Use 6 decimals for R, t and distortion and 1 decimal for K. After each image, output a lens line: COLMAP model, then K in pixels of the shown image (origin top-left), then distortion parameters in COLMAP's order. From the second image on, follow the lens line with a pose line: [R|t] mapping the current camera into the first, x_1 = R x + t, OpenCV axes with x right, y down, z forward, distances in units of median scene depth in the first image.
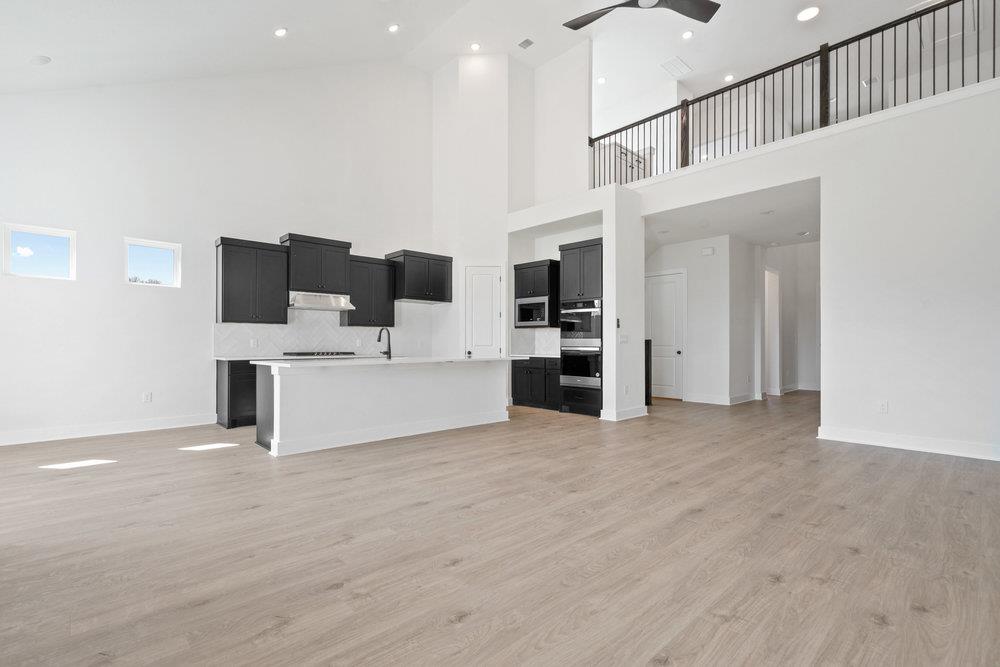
lens RADIAL K [[463.0, 0, 554.4], [0, 463.0, 336.5], [0, 0, 1]] dist [0.002307, 0.000176]
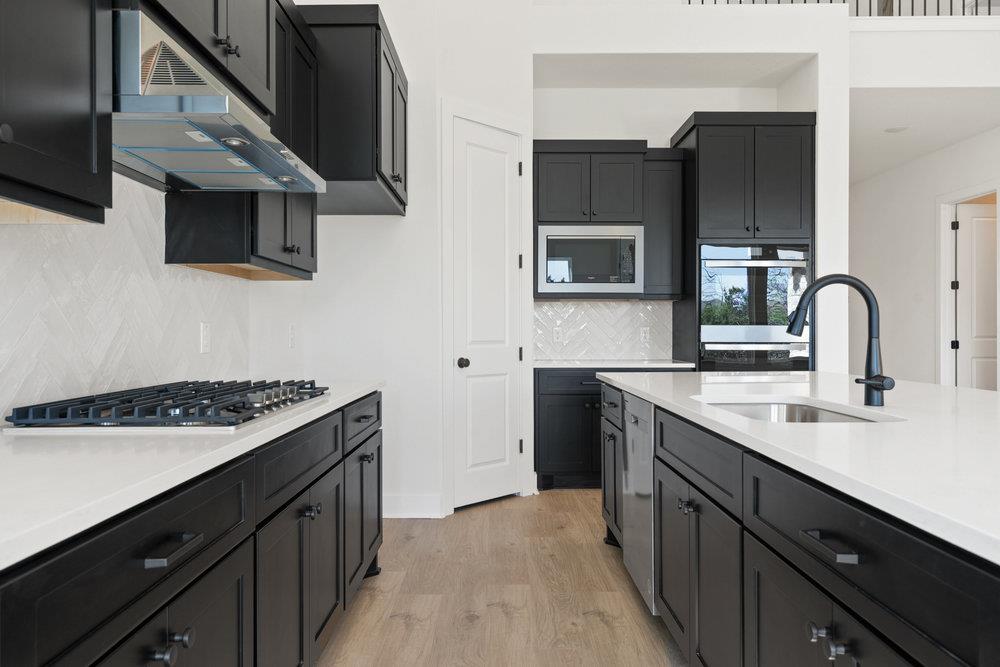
lens RADIAL K [[761.9, 0, 500.0], [0, 761.9, 333.5], [0, 0, 1]] dist [0.004612, 0.001855]
pose [[0.727700, 0.001868, 0.685894, -0.583877], [-0.007726, 0.999955, 0.005474, 0.009301], [-0.685853, -0.009283, 0.727681, 0.570526]]
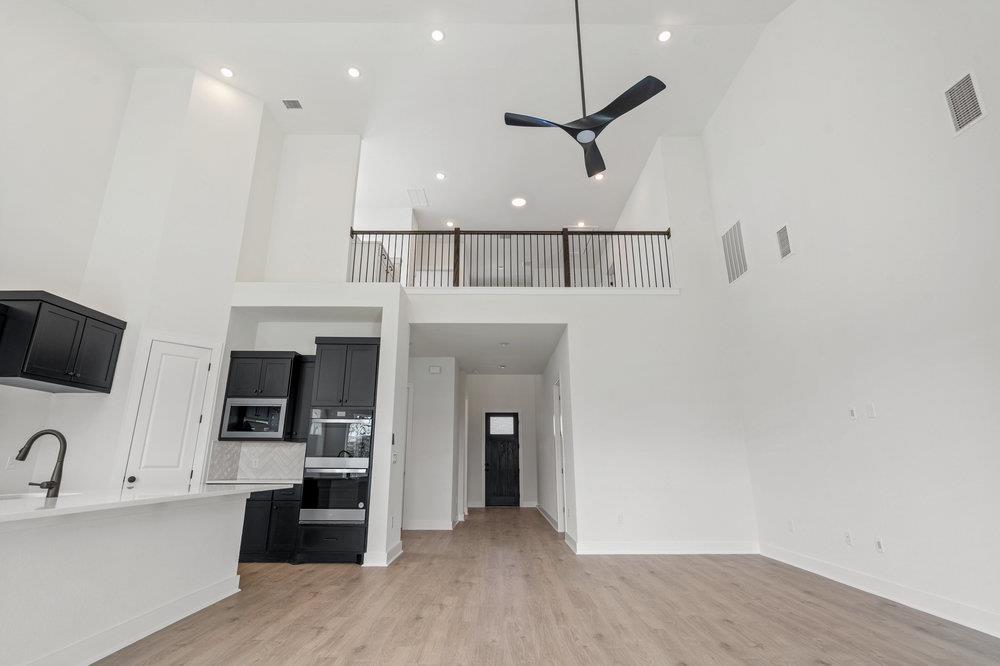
lens RADIAL K [[440.2, 0, 498.3], [0, 440.2, 346.0], [0, 0, 1]] dist [-0.002721, -0.000246]
pose [[0.725258, 0.178066, 0.665052, -0.254302], [-0.011853, 0.969061, -0.246537, 0.002032], [-0.688375, 0.170920, 0.704930, 0.243178]]
